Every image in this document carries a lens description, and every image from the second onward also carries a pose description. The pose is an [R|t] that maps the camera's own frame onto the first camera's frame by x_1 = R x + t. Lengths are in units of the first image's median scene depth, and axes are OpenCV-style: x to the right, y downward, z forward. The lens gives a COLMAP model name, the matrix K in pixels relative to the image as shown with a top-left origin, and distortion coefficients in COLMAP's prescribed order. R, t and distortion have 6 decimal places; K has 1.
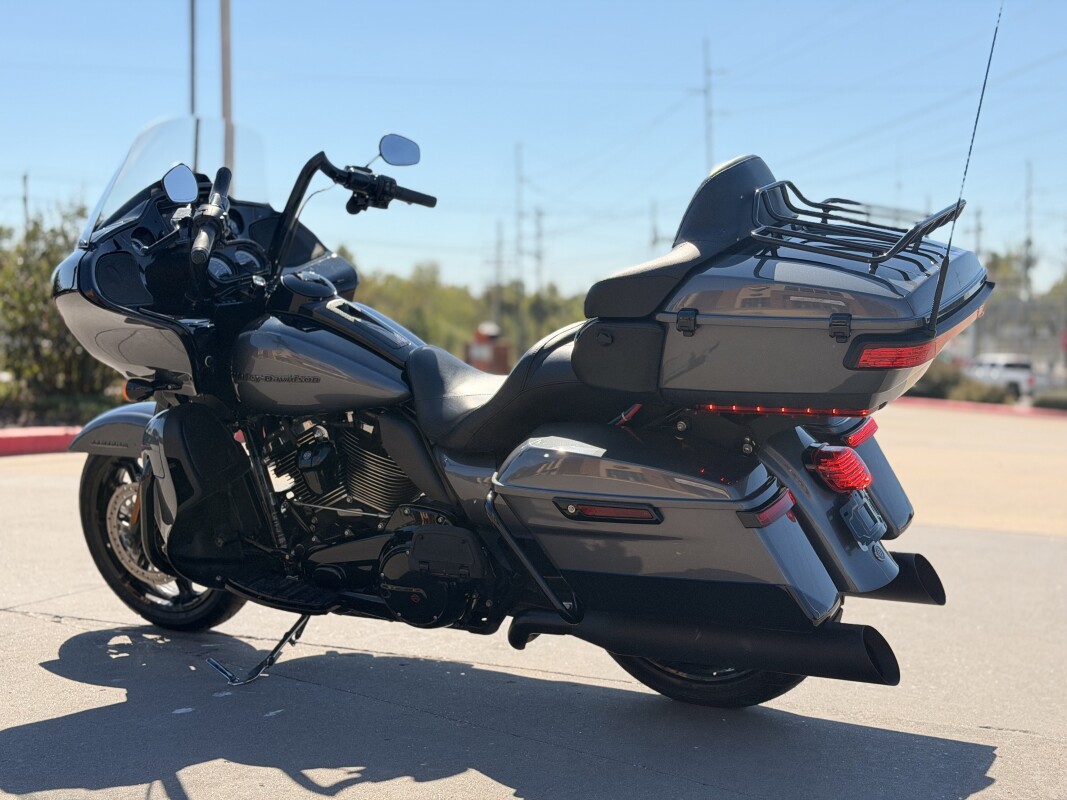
lens RADIAL K [[1487.2, 0, 532.2], [0, 1487.2, 404.3], [0, 0, 1]] dist [0.158311, 0.000000]
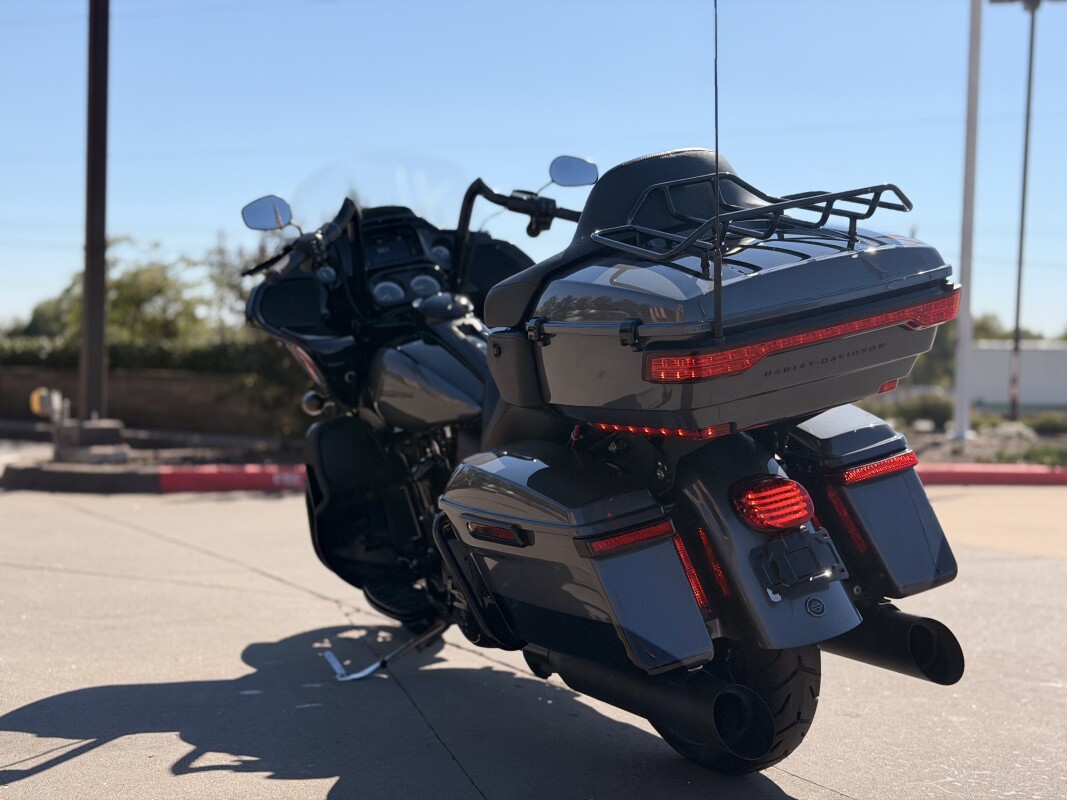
lens RADIAL K [[1487.2, 0, 532.7], [0, 1487.2, 396.3], [0, 0, 1]] dist [0.158311, 0.000000]
pose [[0.825993, 0.014549, -0.563493, 0.502041], [-0.035474, 0.999027, -0.026206, 0.008307], [0.562564, 0.041635, 0.825705, 0.185946]]
